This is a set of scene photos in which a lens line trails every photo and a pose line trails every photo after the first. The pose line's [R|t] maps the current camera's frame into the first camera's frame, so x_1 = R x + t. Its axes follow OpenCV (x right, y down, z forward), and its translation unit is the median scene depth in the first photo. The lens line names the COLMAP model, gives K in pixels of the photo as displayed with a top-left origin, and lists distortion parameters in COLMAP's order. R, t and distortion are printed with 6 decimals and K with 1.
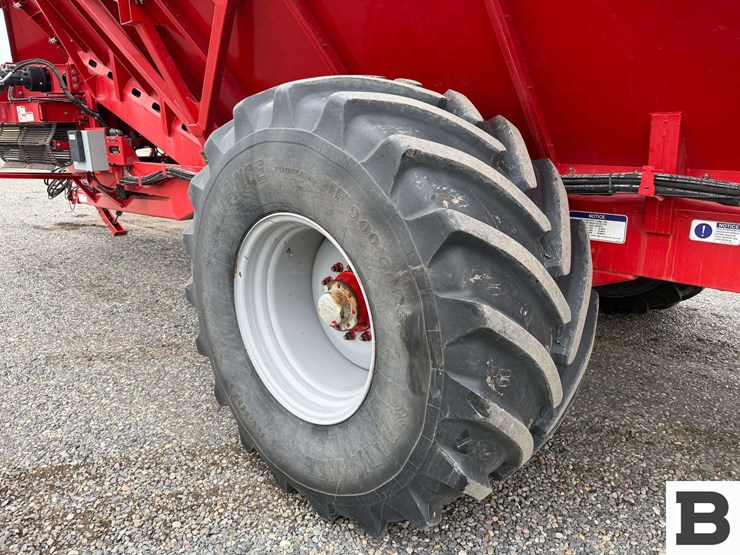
lens RADIAL K [[513.2, 0, 376.3], [0, 513.2, 280.5], [0, 0, 1]] dist [0.022535, -0.030720]
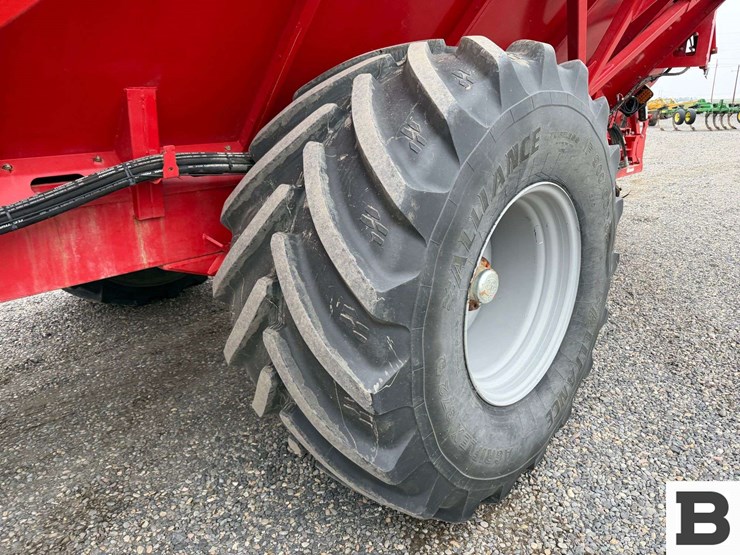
lens RADIAL K [[513.2, 0, 363.7], [0, 513.2, 281.6], [0, 0, 1]] dist [0.022535, -0.030720]
pose [[0.017061, -0.335079, 0.942035, -0.865508], [0.305371, 0.898901, 0.314206, -0.279938], [-0.952080, 0.282310, 0.117660, 0.956257]]
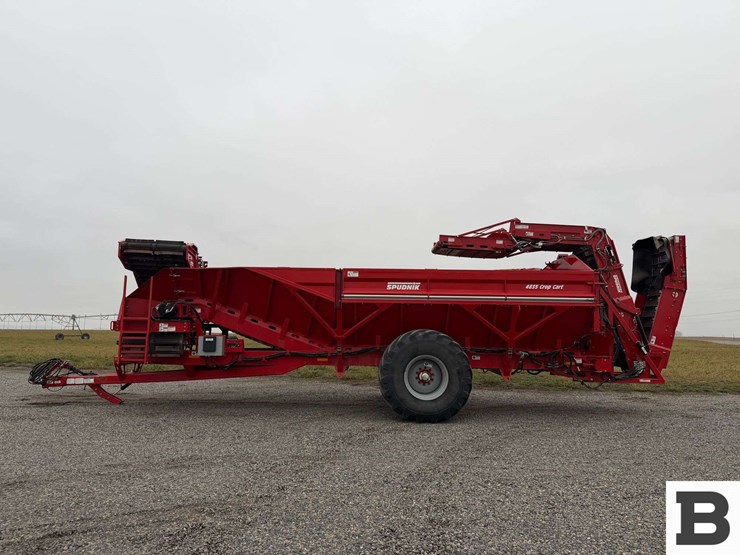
lens RADIAL K [[513.2, 0, 365.1], [0, 513.2, 282.4], [0, 0, 1]] dist [0.022535, -0.030720]
pose [[0.757957, 0.074400, 0.648048, -3.076293], [0.169364, 0.936958, -0.305656, 0.497244], [-0.629935, 0.341430, 0.697573, -1.864645]]
